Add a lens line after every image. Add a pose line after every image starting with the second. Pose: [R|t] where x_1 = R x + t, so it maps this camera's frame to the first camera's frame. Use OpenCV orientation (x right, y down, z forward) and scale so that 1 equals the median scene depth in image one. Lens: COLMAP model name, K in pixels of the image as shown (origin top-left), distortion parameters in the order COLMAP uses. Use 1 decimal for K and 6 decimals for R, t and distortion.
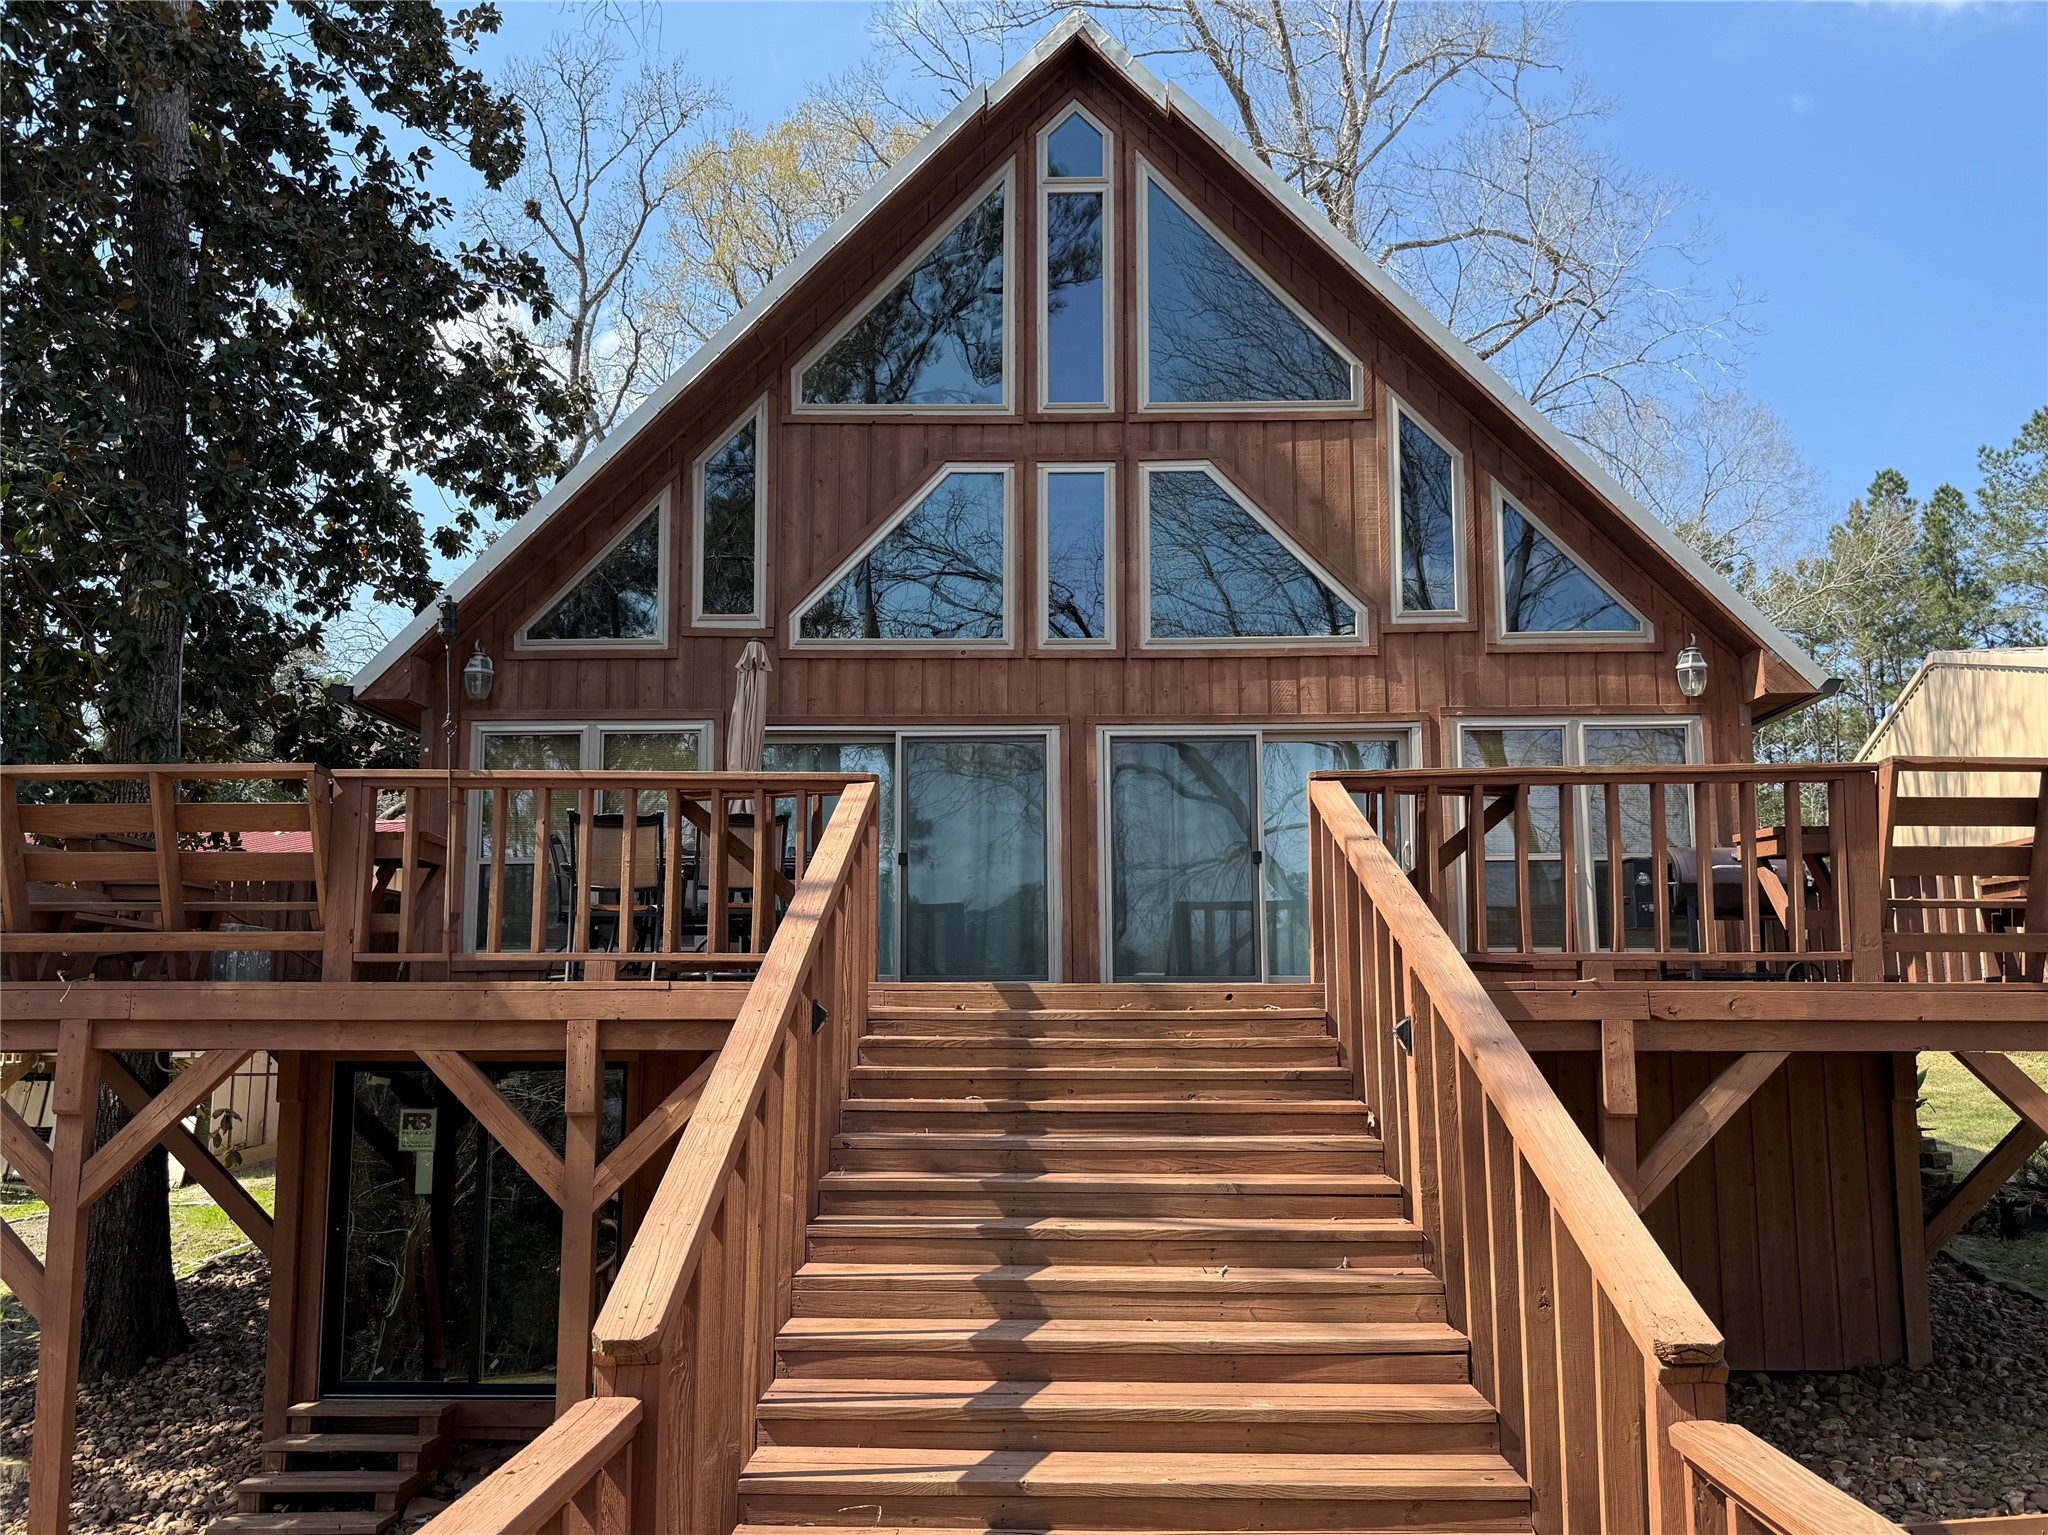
lens RADIAL K [[1600.6, 0, 1024.0], [0, 1600.6, 767.5], [0, 0, 1]] dist [0.075759, -0.103096]
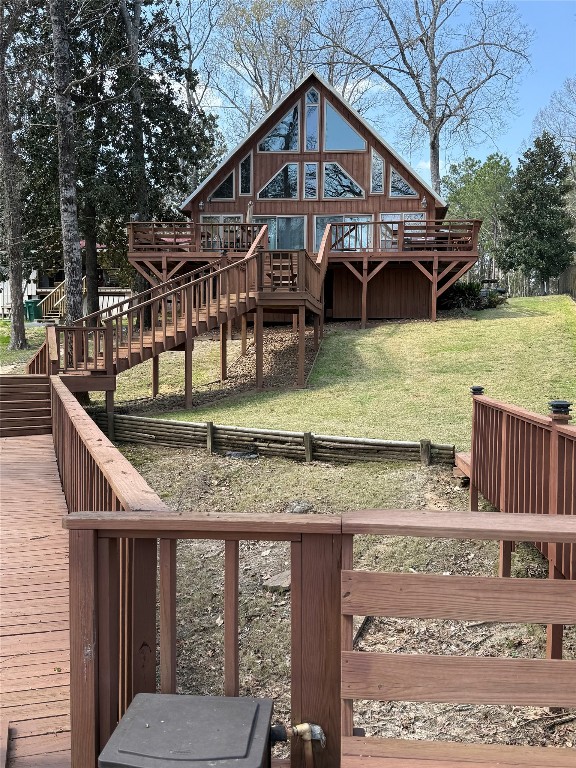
lens RADIAL K [[814.3, 0, 288.0], [0, 814.3, 384.0], [0, 0, 1]] dist [0.086542, -0.026122]
pose [[0.993420, 0.020972, -0.112593, 0.272773], [0.001526, 0.980581, 0.196110, -0.006683], [0.114519, -0.194991, 0.974096, -1.741462]]
